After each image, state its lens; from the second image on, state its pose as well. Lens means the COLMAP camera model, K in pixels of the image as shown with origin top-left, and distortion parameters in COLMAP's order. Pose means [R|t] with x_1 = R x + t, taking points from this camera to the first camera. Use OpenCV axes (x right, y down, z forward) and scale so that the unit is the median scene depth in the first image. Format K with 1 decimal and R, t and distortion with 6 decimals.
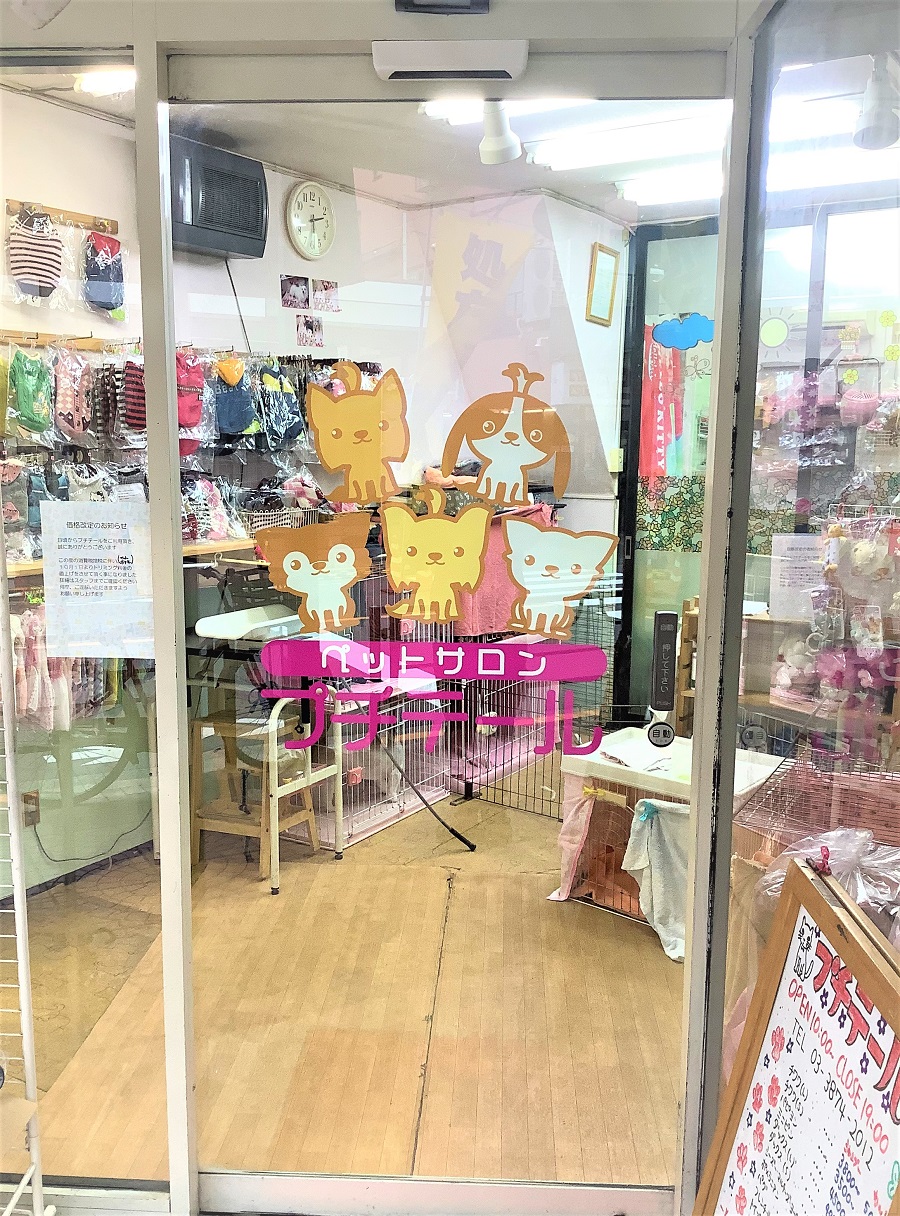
lens RADIAL K [[1143.5, 0, 442.9], [0, 1143.5, 614.7], [0, 0, 1]] dist [0.077694, 0.000000]
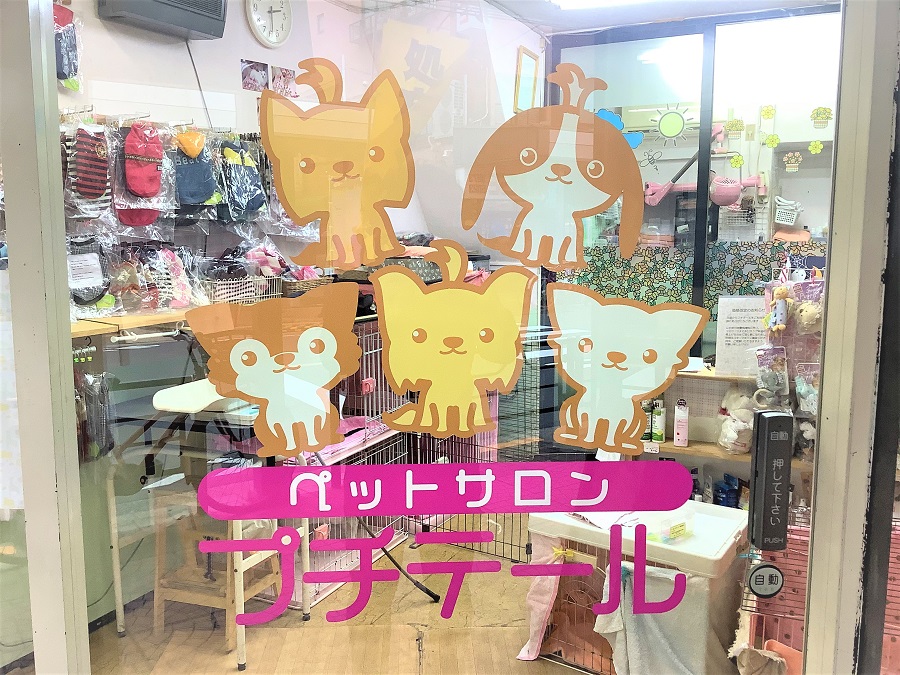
lens RADIAL K [[839.0, 0, 474.2], [0, 839.0, 334.4], [0, 0, 1]] dist [0.059014, -0.004011]
pose [[0.993072, -0.018843, 0.115986, -0.027206], [0.021449, 0.999544, -0.021253, -0.022674], [-0.115532, 0.023594, 0.993023, 0.248239]]
